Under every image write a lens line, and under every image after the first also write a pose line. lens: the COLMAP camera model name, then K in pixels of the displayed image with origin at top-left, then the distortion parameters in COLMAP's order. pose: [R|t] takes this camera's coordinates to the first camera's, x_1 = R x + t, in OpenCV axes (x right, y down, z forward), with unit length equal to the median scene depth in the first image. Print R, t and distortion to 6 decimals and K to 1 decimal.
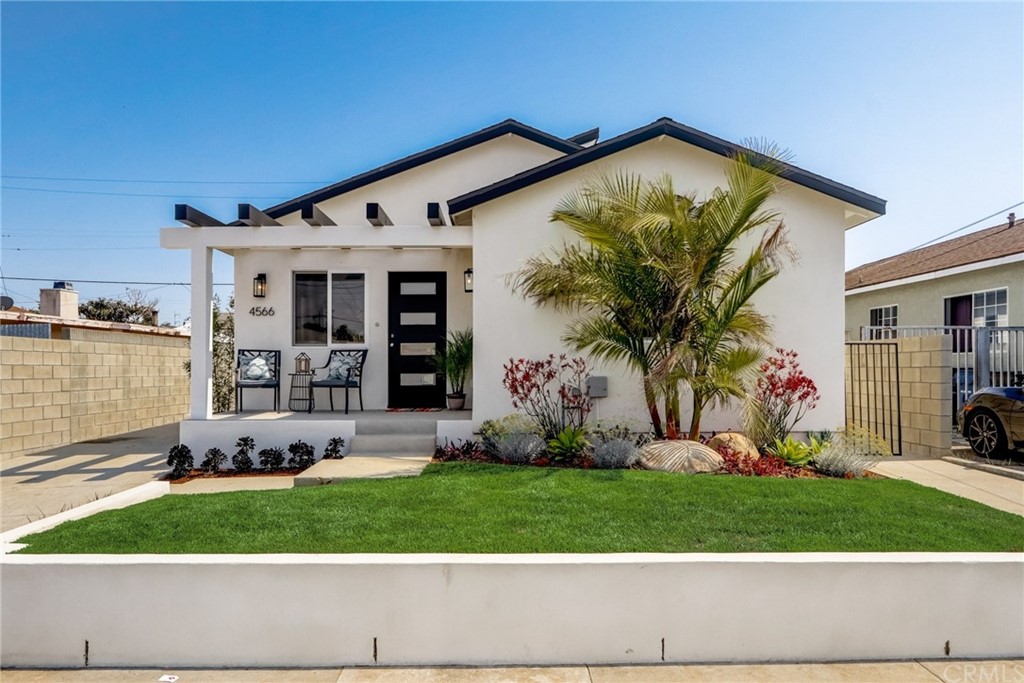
lens RADIAL K [[496.2, 0, 507.2], [0, 496.2, 342.9], [0, 0, 1]] dist [-0.002111, 0.000266]
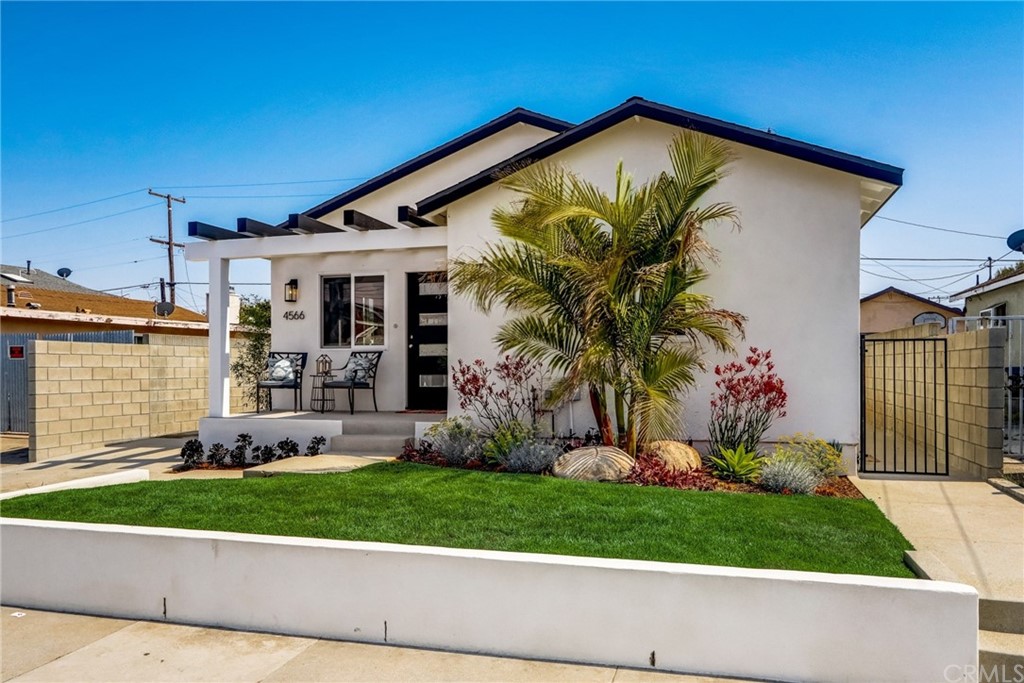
lens RADIAL K [[543.8, 0, 512.6], [0, 543.8, 344.0], [0, 0, 1]] dist [0.000483, 0.001224]
pose [[0.977477, -0.011035, -0.210755, 0.284932], [0.012262, 0.999915, 0.004515, -0.003836], [0.210687, -0.006997, 0.977529, -0.033631]]
